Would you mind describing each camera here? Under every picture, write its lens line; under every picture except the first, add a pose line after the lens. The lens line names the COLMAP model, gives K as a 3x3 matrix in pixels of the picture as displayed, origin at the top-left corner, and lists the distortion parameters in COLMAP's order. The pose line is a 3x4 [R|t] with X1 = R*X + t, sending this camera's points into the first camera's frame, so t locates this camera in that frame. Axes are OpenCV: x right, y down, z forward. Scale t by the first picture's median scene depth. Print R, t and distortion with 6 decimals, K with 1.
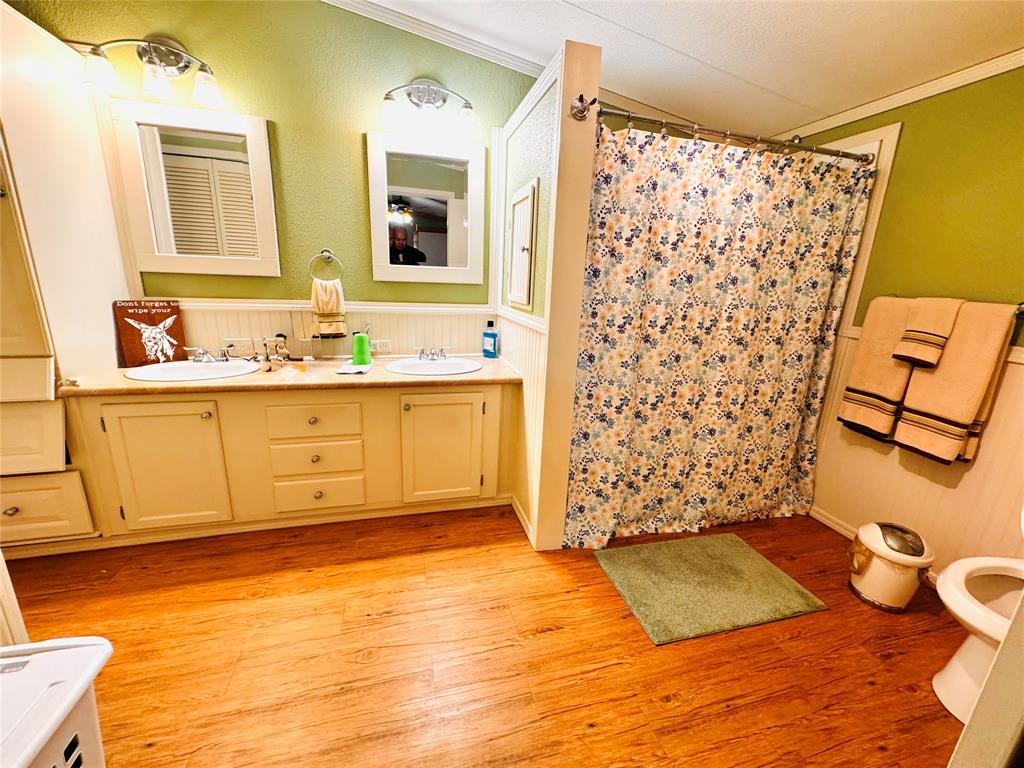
lens RADIAL K [[409.0, 0, 516.7], [0, 409.0, 381.9], [0, 0, 1]] dist [-0.001219, 0.000340]
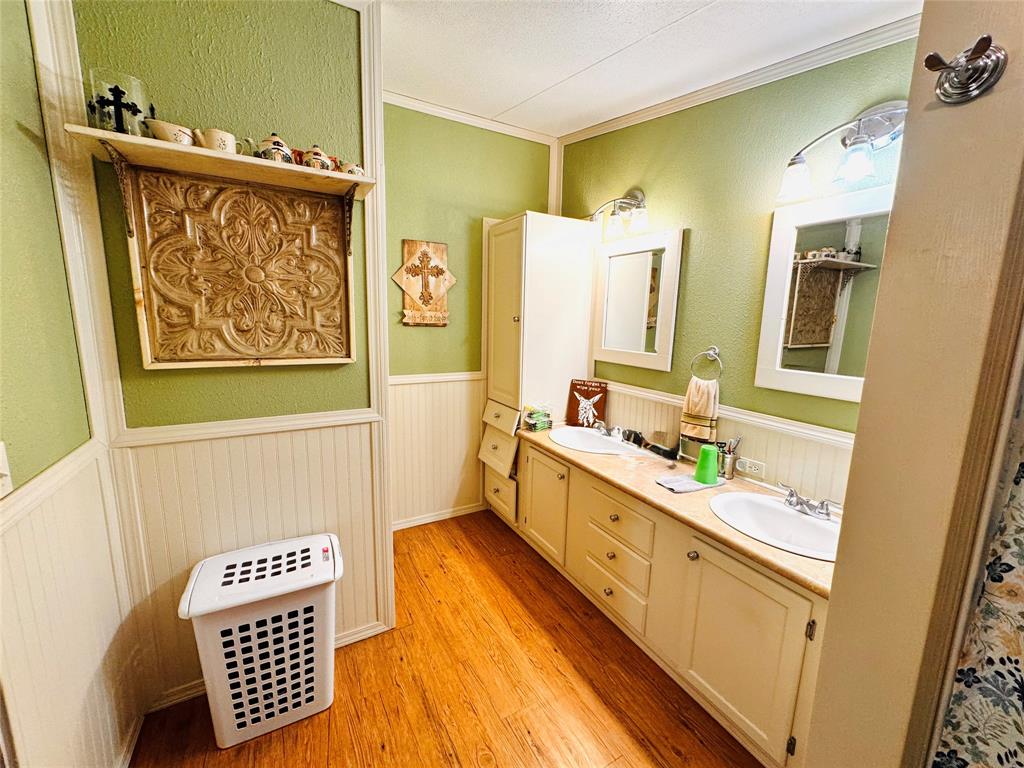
lens RADIAL K [[409.0, 0, 514.7], [0, 409.0, 384.5], [0, 0, 1]] dist [-0.001219, 0.000340]
pose [[0.241718, 0.126394, -0.962080, 0.343633], [-0.259076, 0.963894, 0.061541, -0.204124], [0.935121, 0.234376, 0.265736, 0.402304]]
